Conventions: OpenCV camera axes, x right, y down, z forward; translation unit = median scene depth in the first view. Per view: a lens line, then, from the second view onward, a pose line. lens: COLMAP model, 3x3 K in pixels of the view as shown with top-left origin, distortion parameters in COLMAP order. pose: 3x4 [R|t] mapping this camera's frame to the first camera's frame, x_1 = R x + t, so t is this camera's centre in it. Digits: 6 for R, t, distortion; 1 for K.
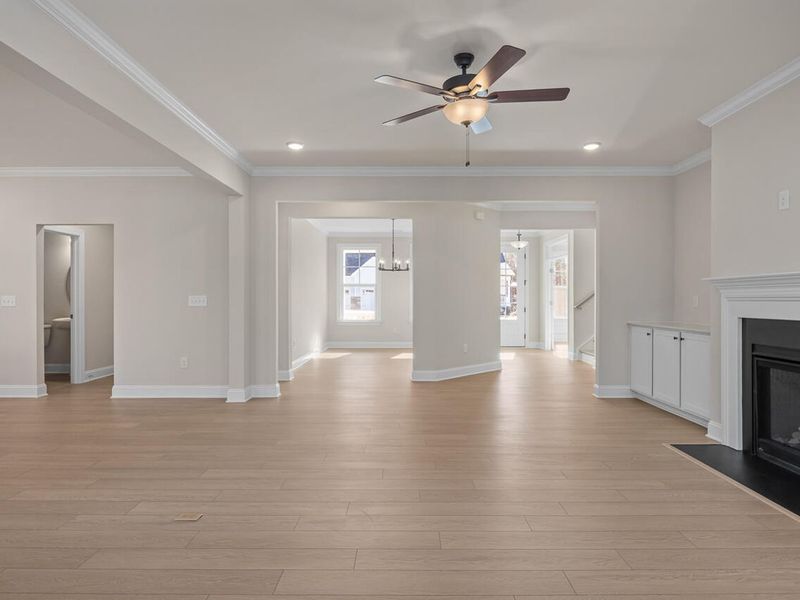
lens RADIAL K [[492.4, 0, 404.7], [0, 492.4, 302.4], [0, 0, 1]] dist [-0.001018, 0.001035]
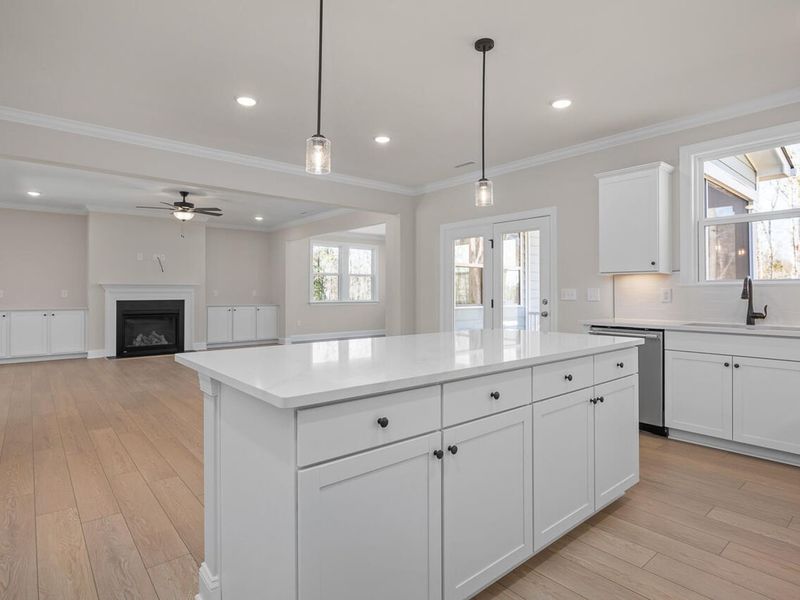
lens RADIAL K [[451.3, 0, 401.8], [0, 451.3, 287.0], [0, 0, 1]] dist [-0.020015, 0.003433]
pose [[-0.654541, 0.009161, 0.755971, -1.267525], [0.003313, 0.999952, -0.009249, -0.006762], [-0.756020, -0.003549, -0.654539, 0.929105]]
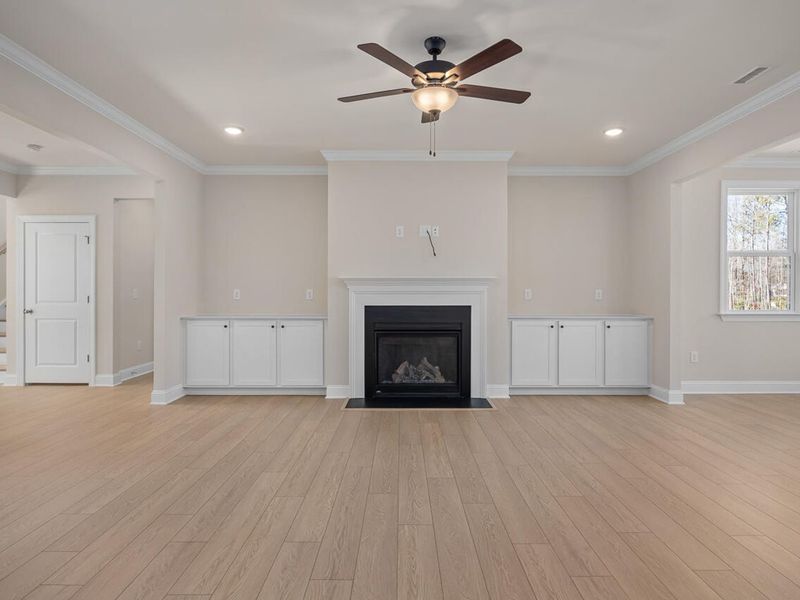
lens RADIAL K [[451.3, 0, 401.2], [0, 451.3, 295.2], [0, 0, 1]] dist [-0.020015, 0.003433]
pose [[-0.015963, -0.003138, 0.999868, -0.431950], [0.002609, 0.999992, 0.003180, -0.002508], [-0.999869, 0.002660, -0.015955, 0.617128]]
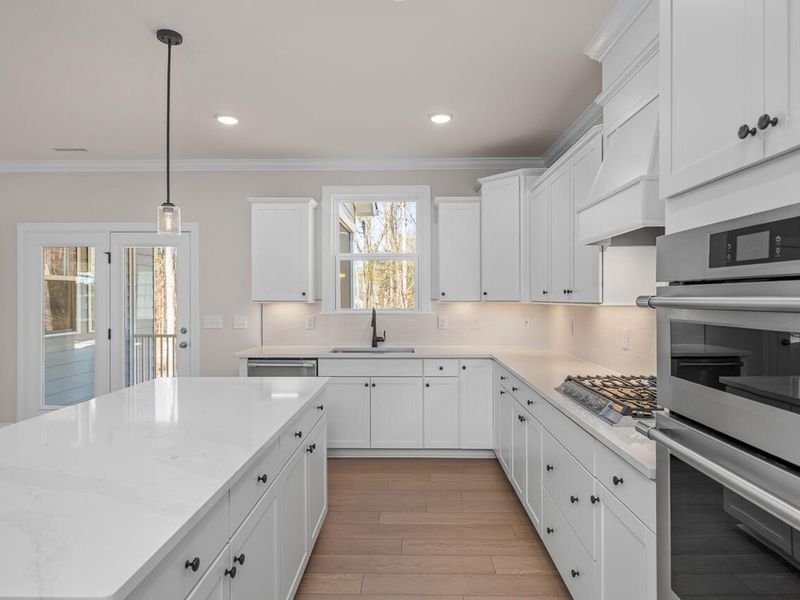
lens RADIAL K [[492.4, 0, 405.9], [0, 492.4, 300.7], [0, 0, 1]] dist [-0.001018, 0.001035]
pose [[-0.999964, -0.001445, 0.008416, -1.168001], [-0.001343, 0.999926, 0.012055, -0.048546], [-0.008433, 0.012044, -0.999892, 0.981046]]
